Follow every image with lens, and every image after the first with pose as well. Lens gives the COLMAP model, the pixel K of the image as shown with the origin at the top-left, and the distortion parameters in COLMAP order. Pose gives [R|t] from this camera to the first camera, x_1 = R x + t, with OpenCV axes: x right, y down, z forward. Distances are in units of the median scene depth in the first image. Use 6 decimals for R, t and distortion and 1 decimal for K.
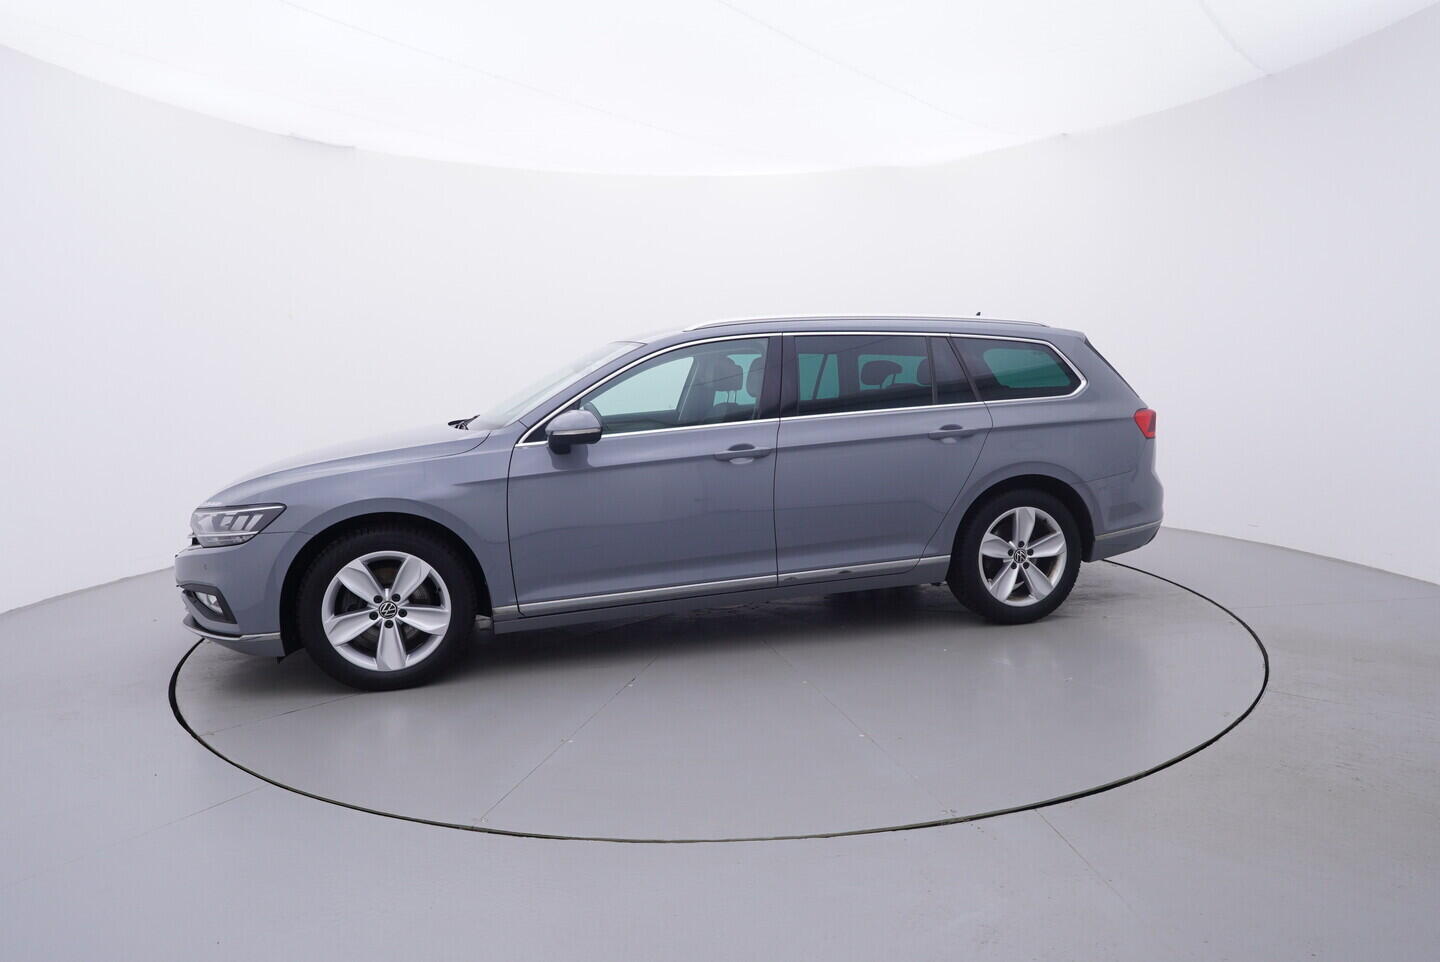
lens RADIAL K [[915.6, 0, 720.0], [0, 915.6, 481.0], [0, 0, 1]] dist [0.000079, -0.000148]
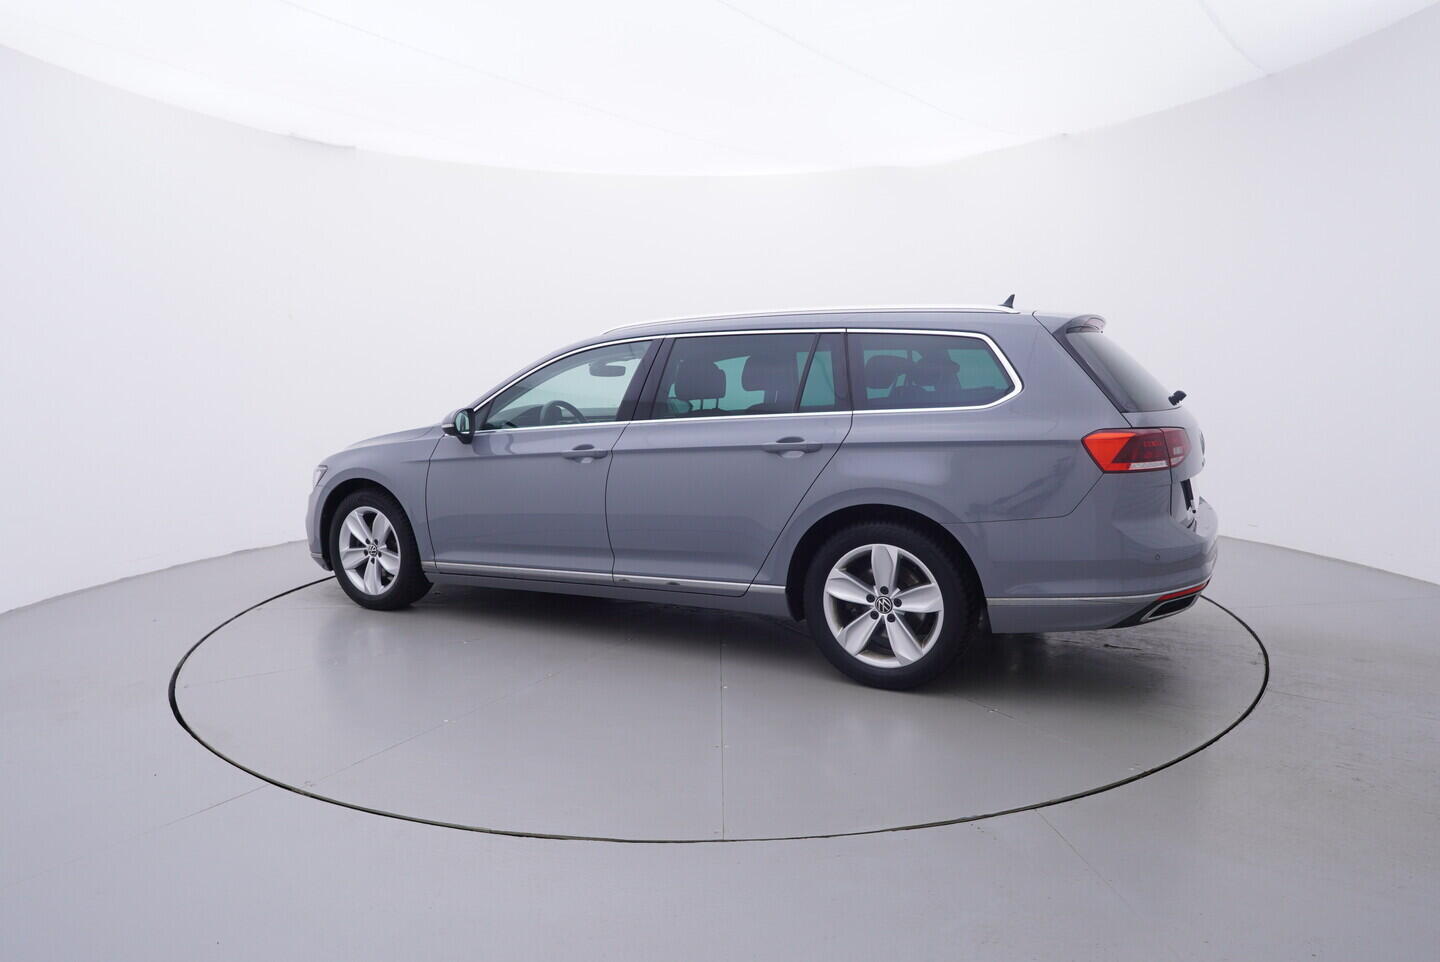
lens RADIAL K [[915.6, 0, 720.0], [0, 915.6, 481.0], [0, 0, 1]] dist [0.000079, -0.000148]
pose [[0.704241, 0.085012, -0.704853, 0.811146], [-0.078022, 0.996059, 0.042180, -0.050515], [0.705661, 0.025289, 0.708099, 0.340562]]
